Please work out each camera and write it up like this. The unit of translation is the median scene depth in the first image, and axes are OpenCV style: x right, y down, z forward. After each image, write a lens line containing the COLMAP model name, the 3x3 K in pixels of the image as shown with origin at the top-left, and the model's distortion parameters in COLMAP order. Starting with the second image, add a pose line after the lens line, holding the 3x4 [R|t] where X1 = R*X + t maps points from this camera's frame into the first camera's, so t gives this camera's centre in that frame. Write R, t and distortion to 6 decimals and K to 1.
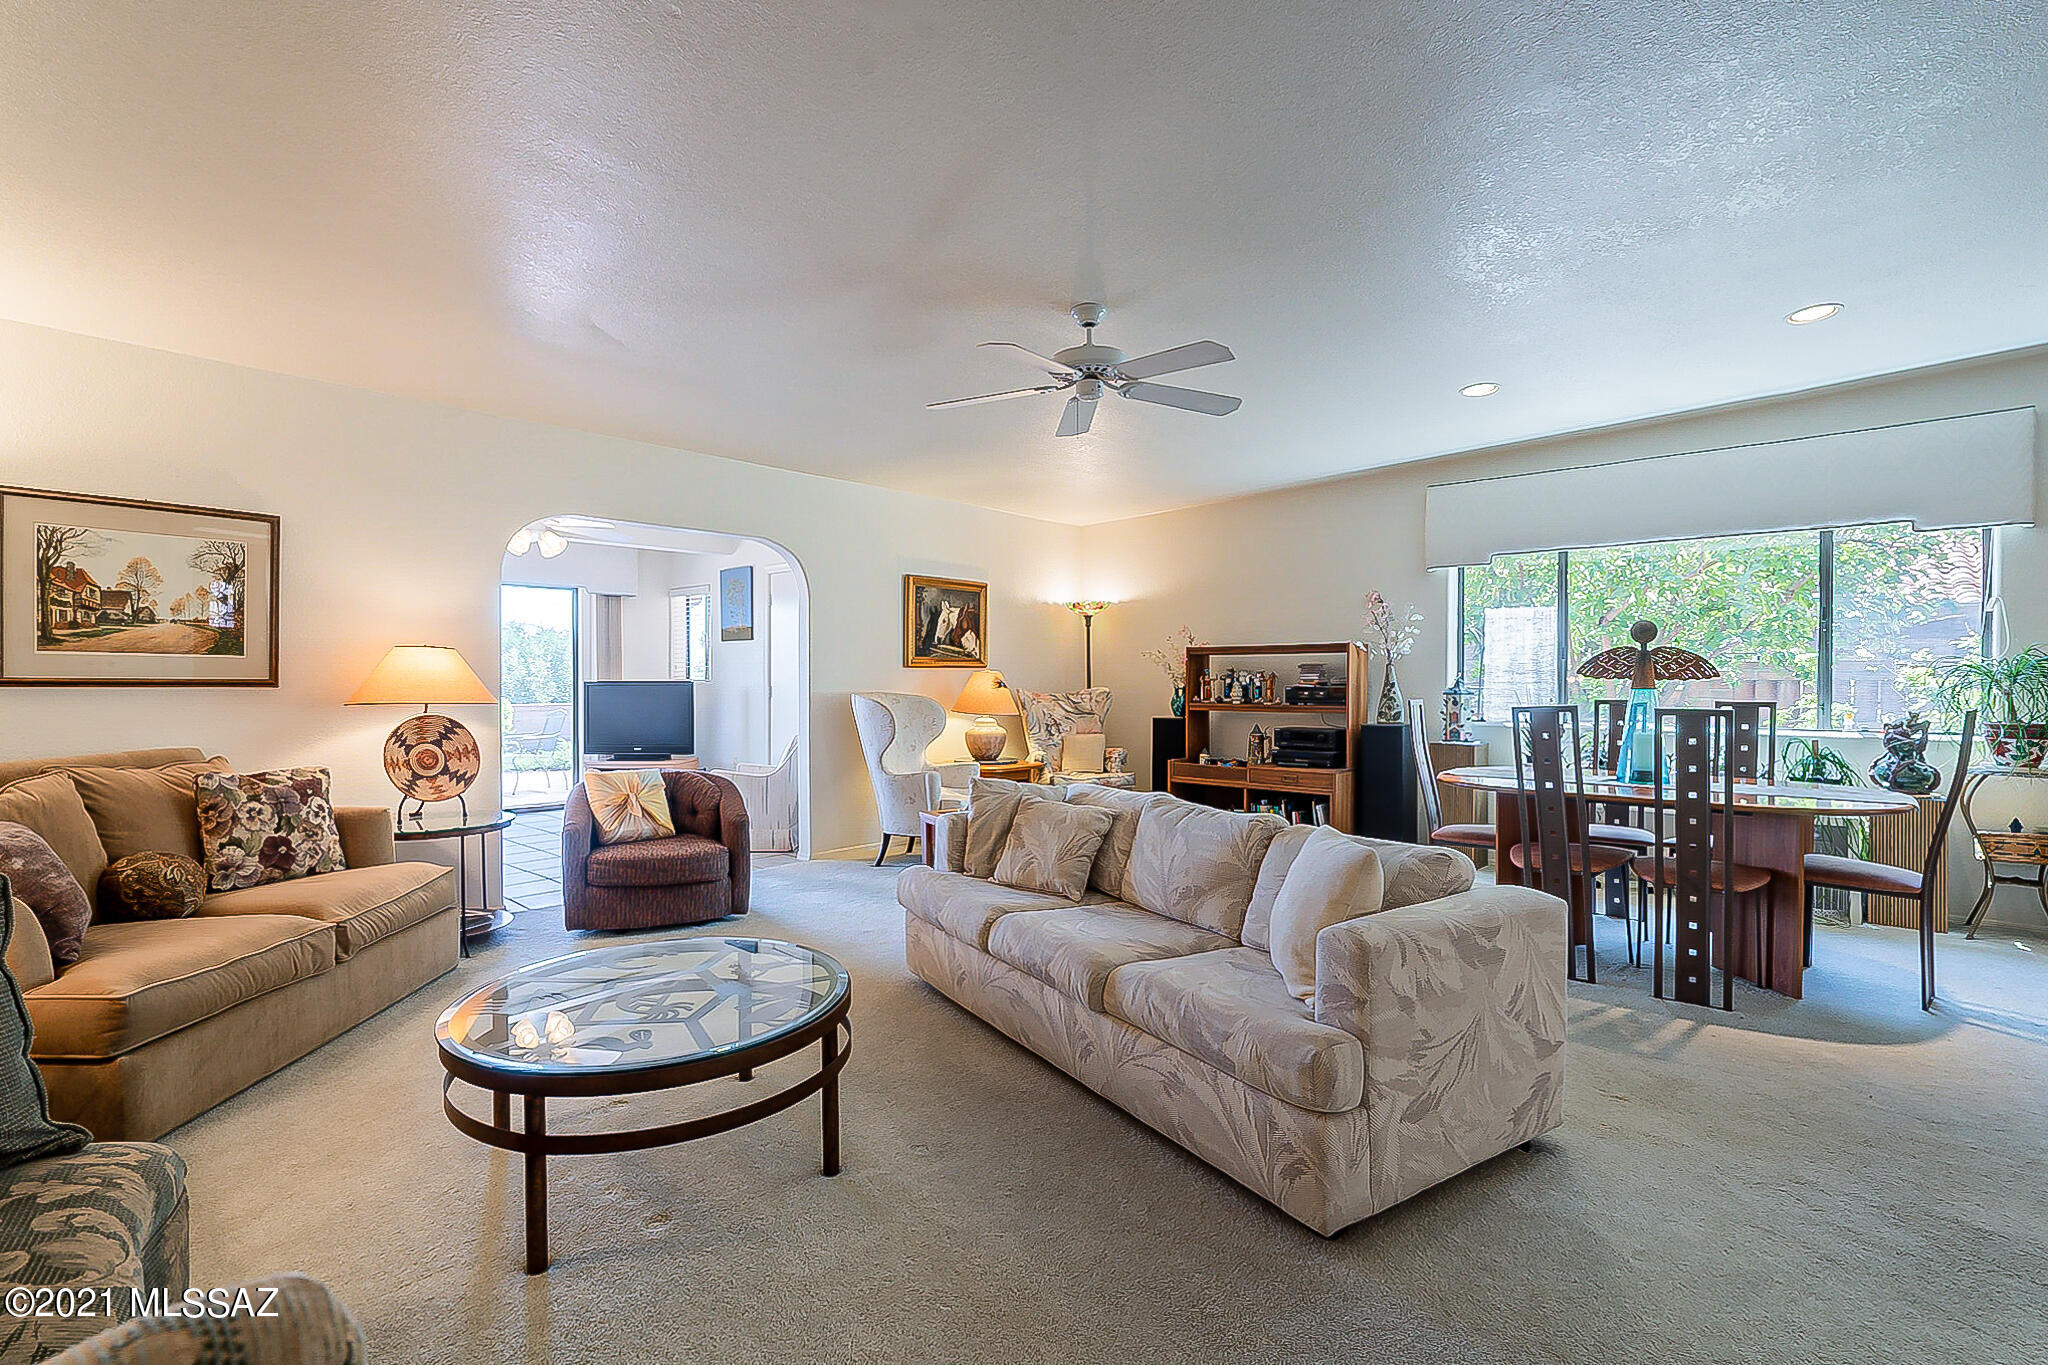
lens RADIAL K [[931.9, 0, 1003.9], [0, 931.9, 674.3], [0, 0, 1]] dist [0.011827, -0.000619]
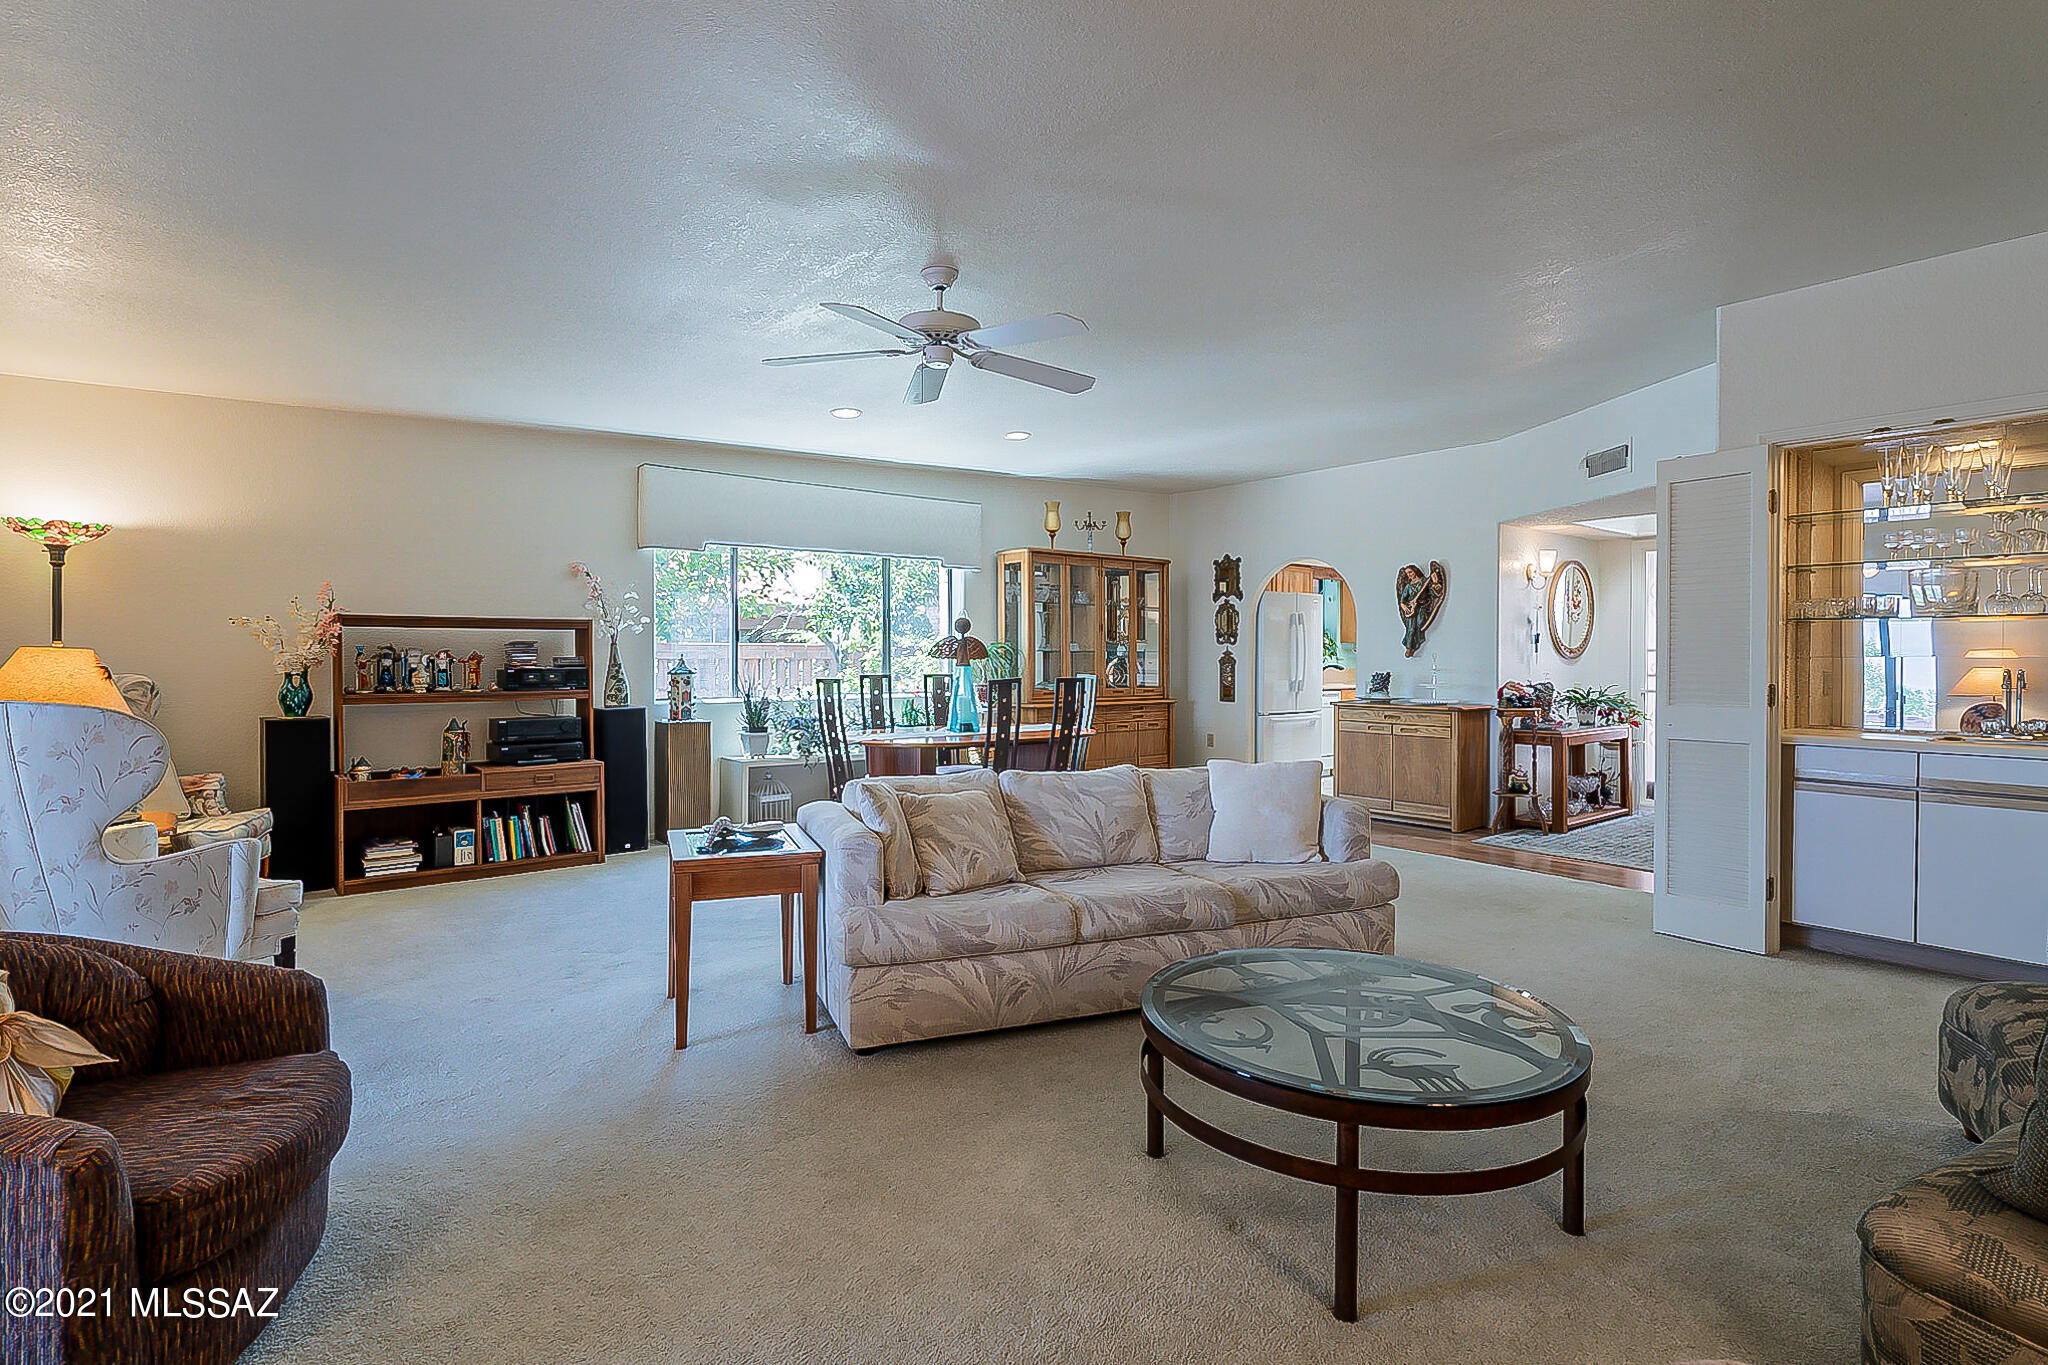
lens RADIAL K [[994.9, 0, 1021.6], [0, 994.9, 673.5], [0, 0, 1]] dist [0.001740, -0.000436]
pose [[0.143923, -0.016883, 0.989445, -0.684776], [-0.004419, 0.999834, 0.017704, -0.000613], [-0.989579, -0.006921, 0.143824, 0.593563]]
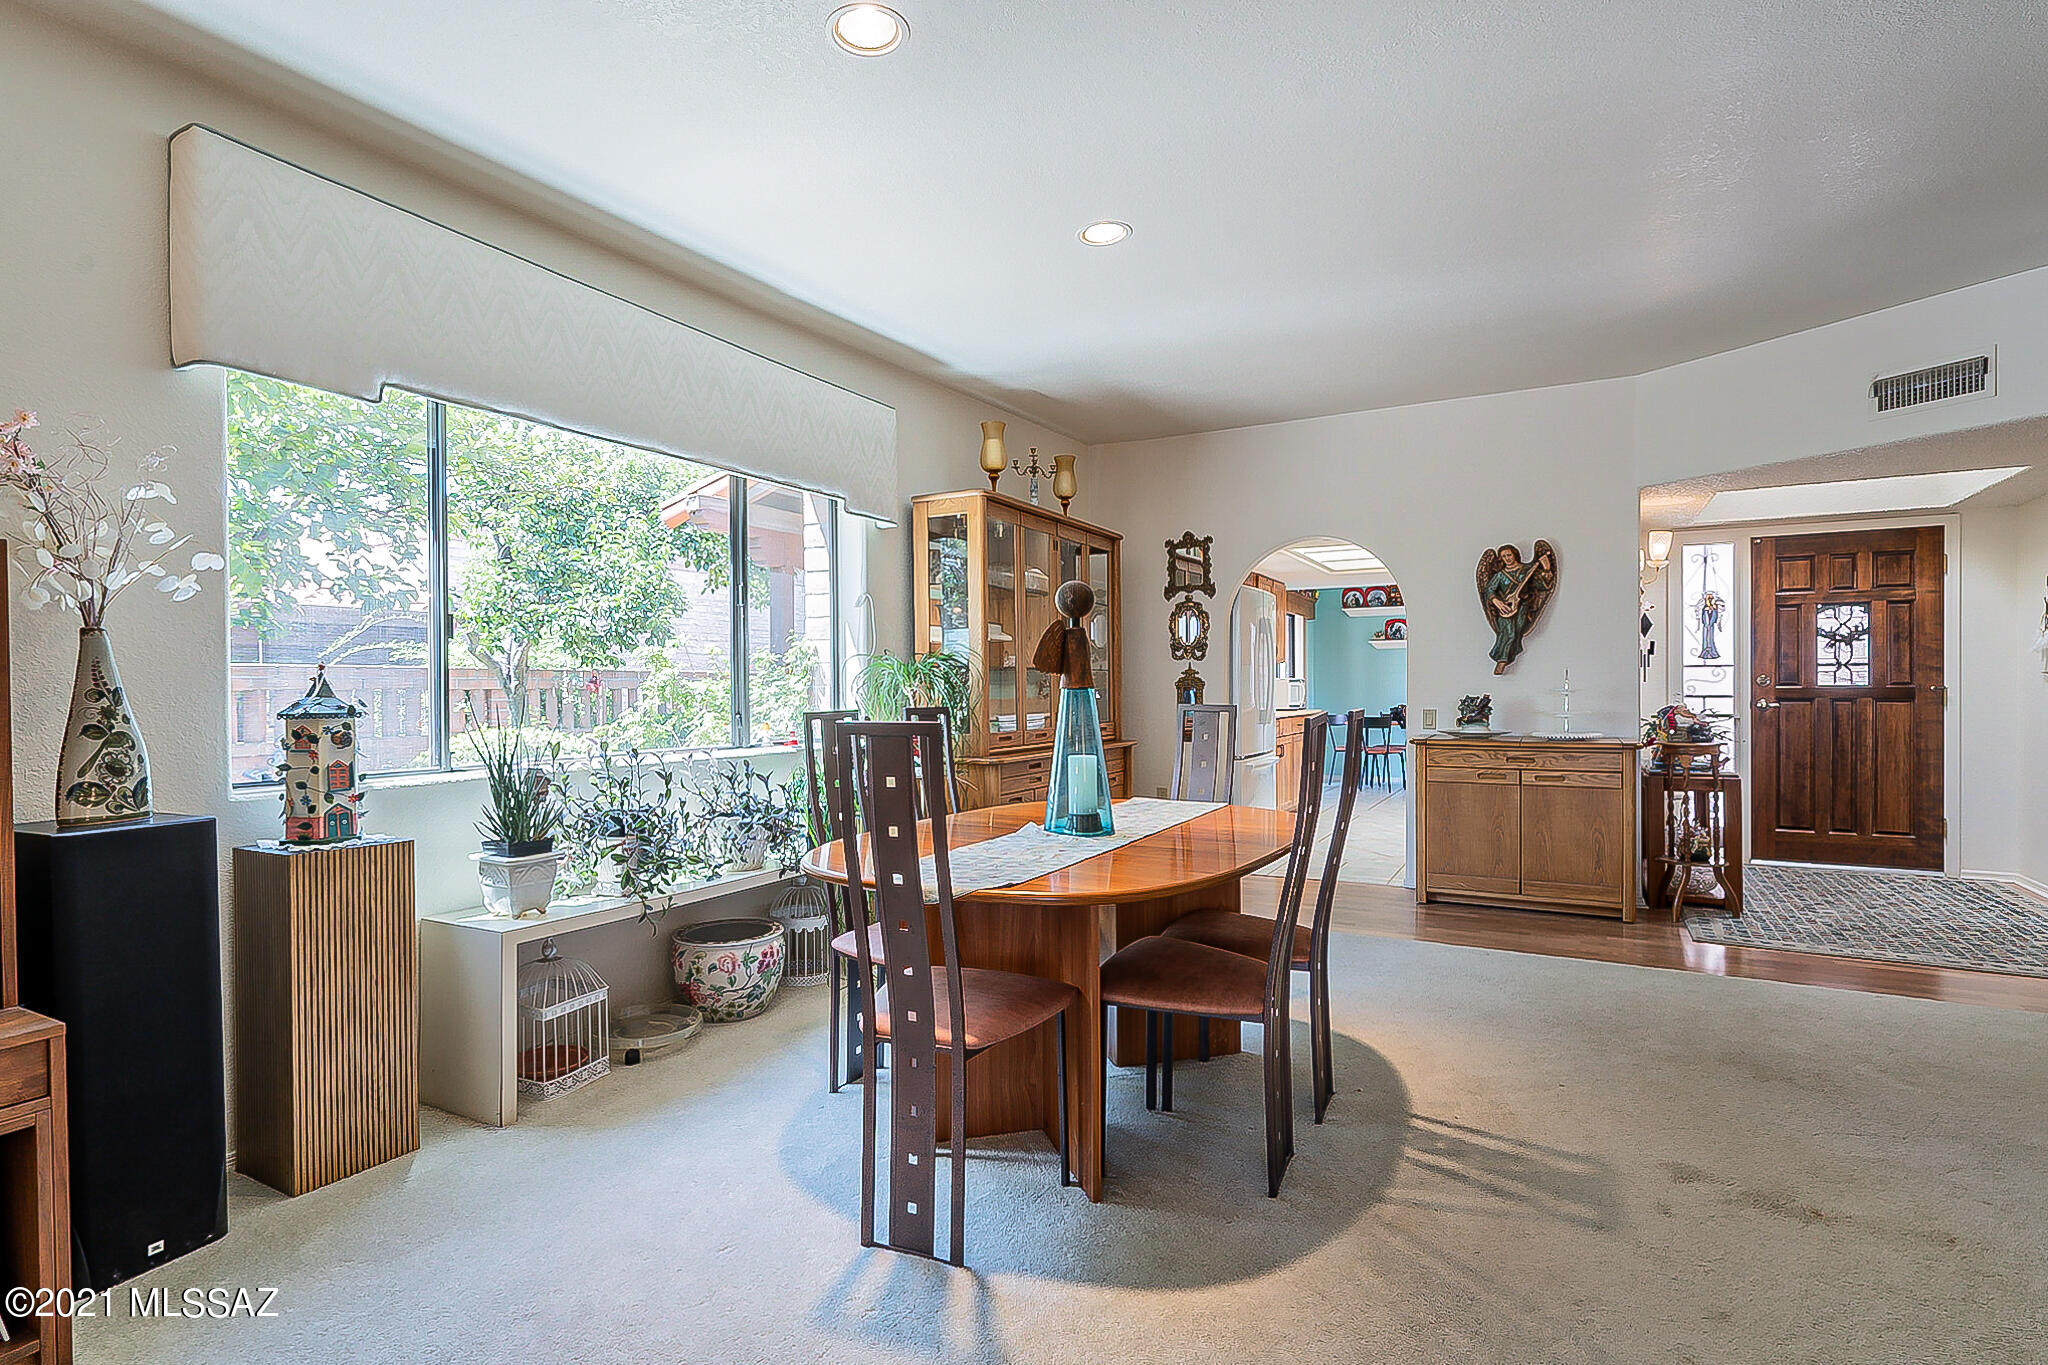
lens RADIAL K [[994.9, 0, 1016.8], [0, 994.9, 698.8], [0, 0, 1]] dist [0.001740, -0.000436]
pose [[-0.245494, -0.009549, 0.969351, 0.021421], [0.003553, 0.999936, 0.010750, 0.012951], [-0.969392, 0.006083, -0.245444, 1.033351]]
